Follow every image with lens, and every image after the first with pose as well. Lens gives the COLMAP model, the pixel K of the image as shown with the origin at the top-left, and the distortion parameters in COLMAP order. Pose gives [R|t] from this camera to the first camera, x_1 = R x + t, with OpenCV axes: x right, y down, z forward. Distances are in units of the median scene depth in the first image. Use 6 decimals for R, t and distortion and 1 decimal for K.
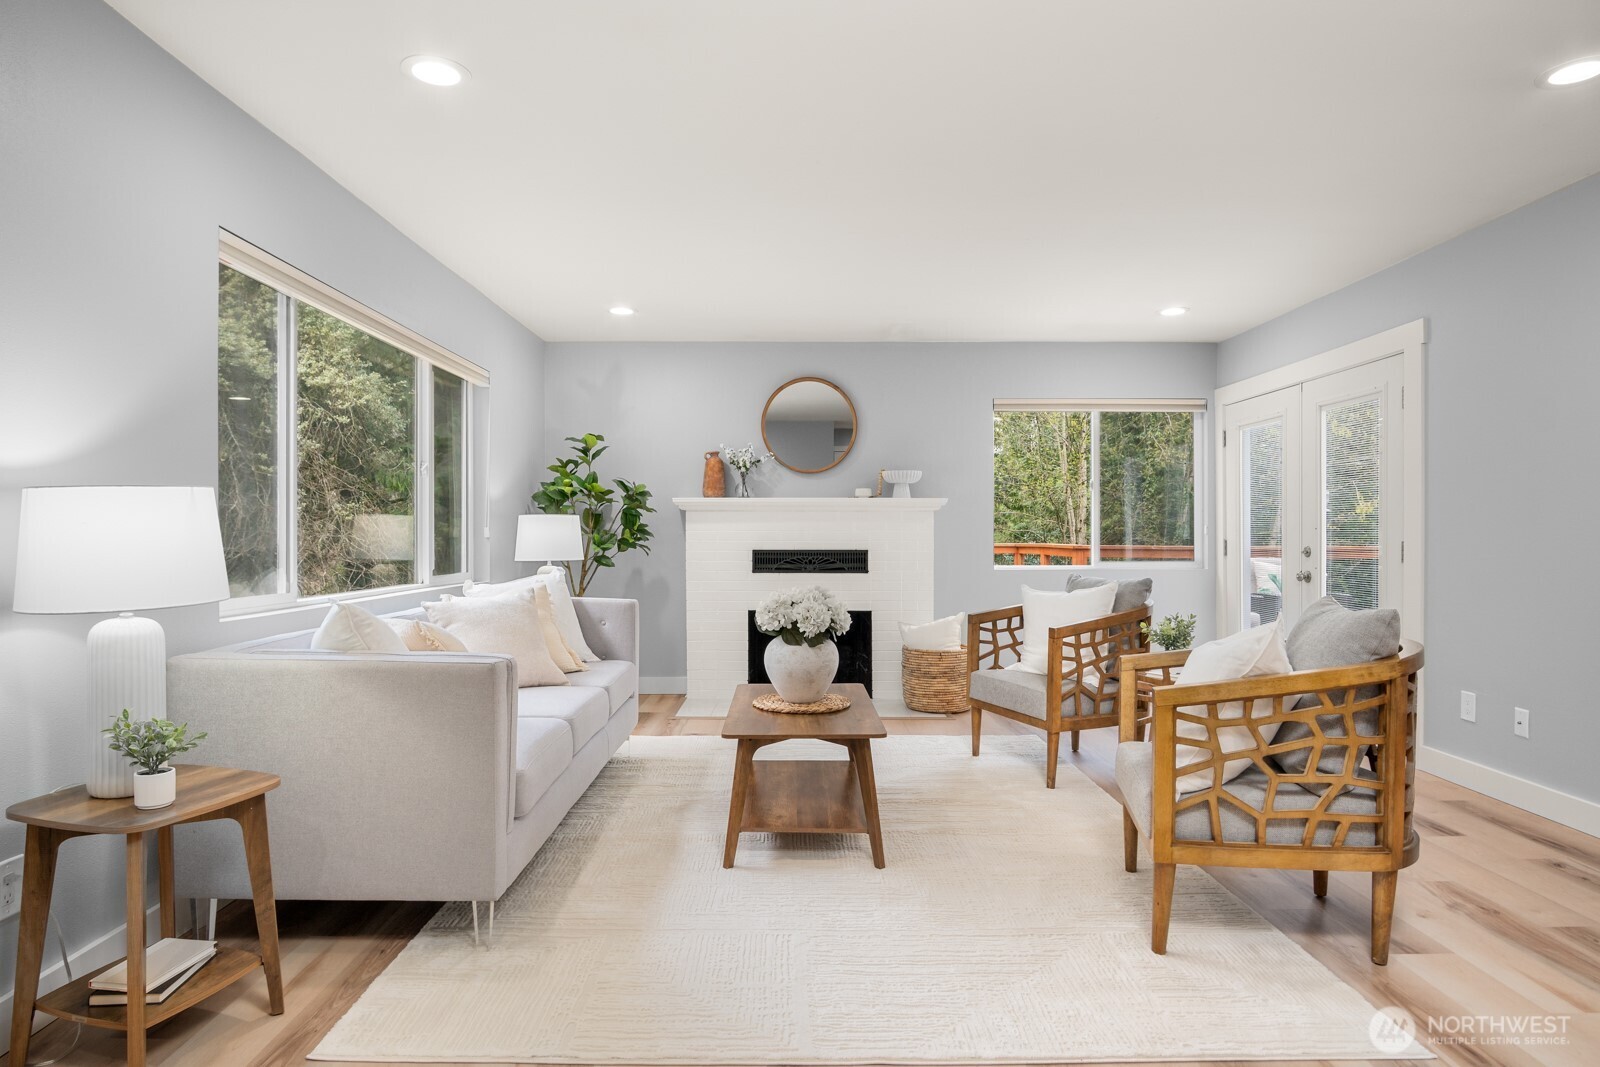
lens RADIAL K [[896.0, 0, 792.7], [0, 896.0, 532.5], [0, 0, 1]] dist [-0.010659, -0.002410]
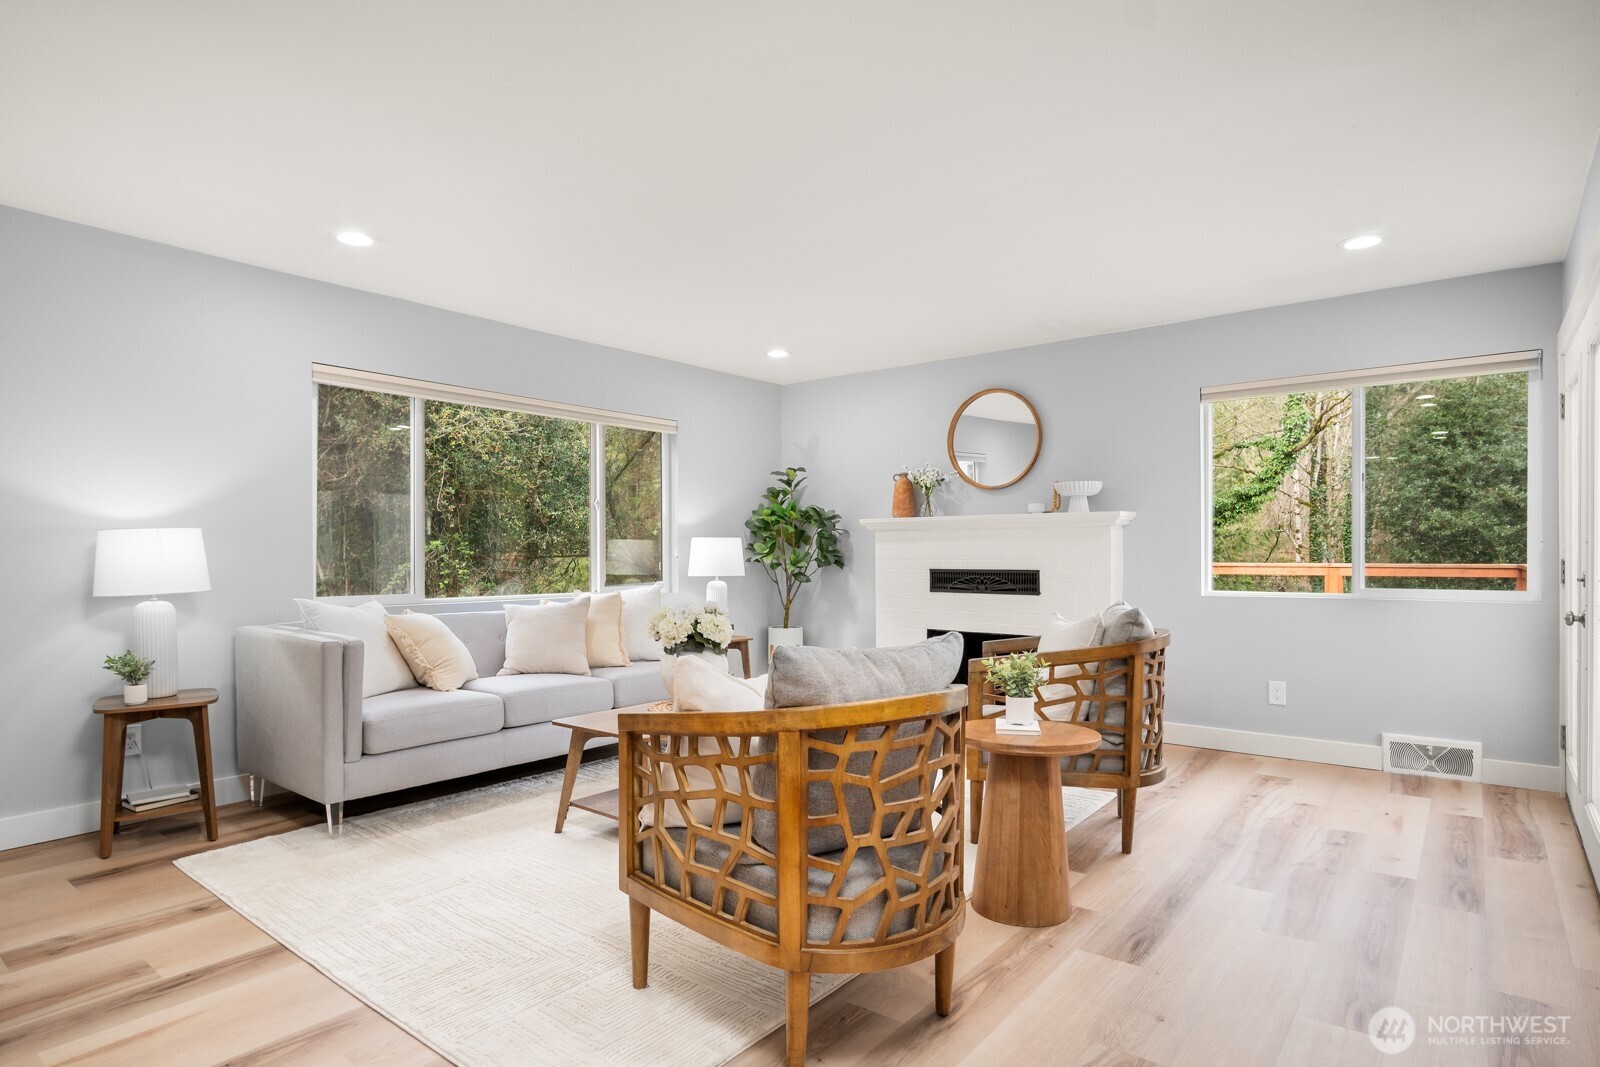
lens RADIAL K [[896.0, 0, 826.6], [0, 896.0, 547.4], [0, 0, 1]] dist [-0.010659, -0.002410]
pose [[0.782063, -0.009150, -0.623132, 0.488291], [0.004632, 0.999950, -0.008870, 0.003638], [0.623182, 0.004051, 0.782066, 0.147151]]
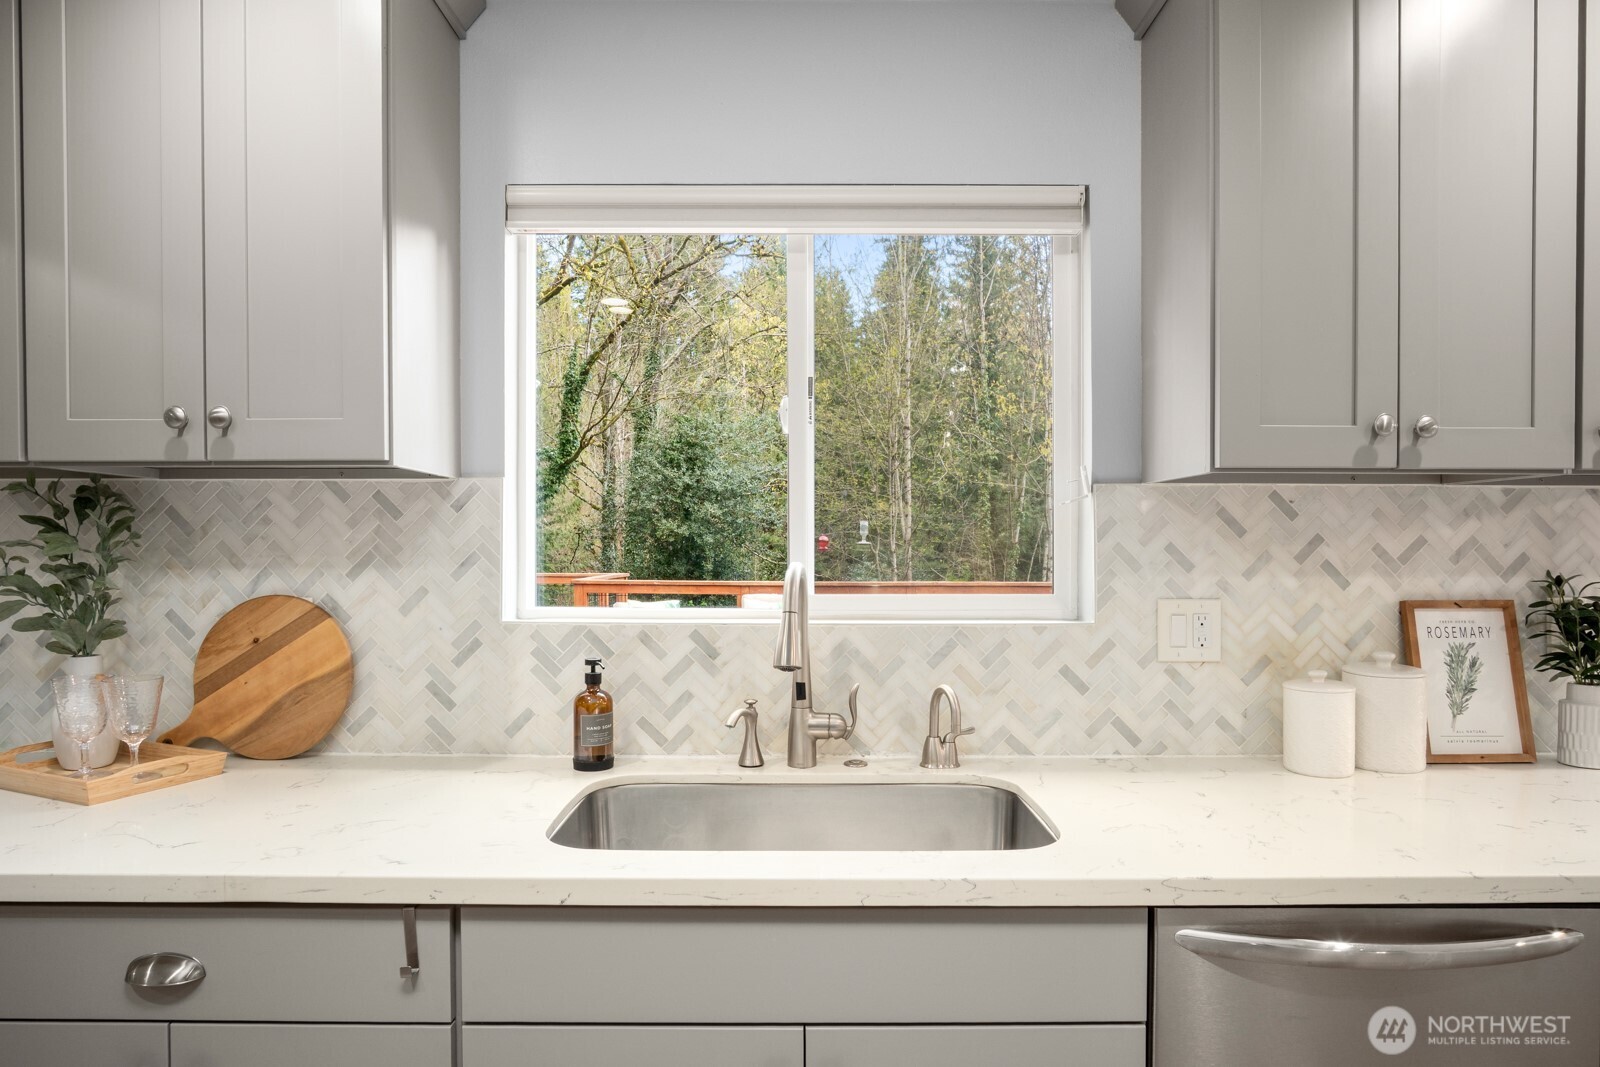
lens RADIAL K [[896.0, 0, 796.5], [0, 896.0, 546.3], [0, 0, 1]] dist [-0.010659, -0.002410]
pose [[0.999940, 0.000499, 0.010921, 1.119888], [-0.000425, 0.999977, -0.006794, -0.031101], [-0.010924, 0.006789, 0.999917, 0.019679]]
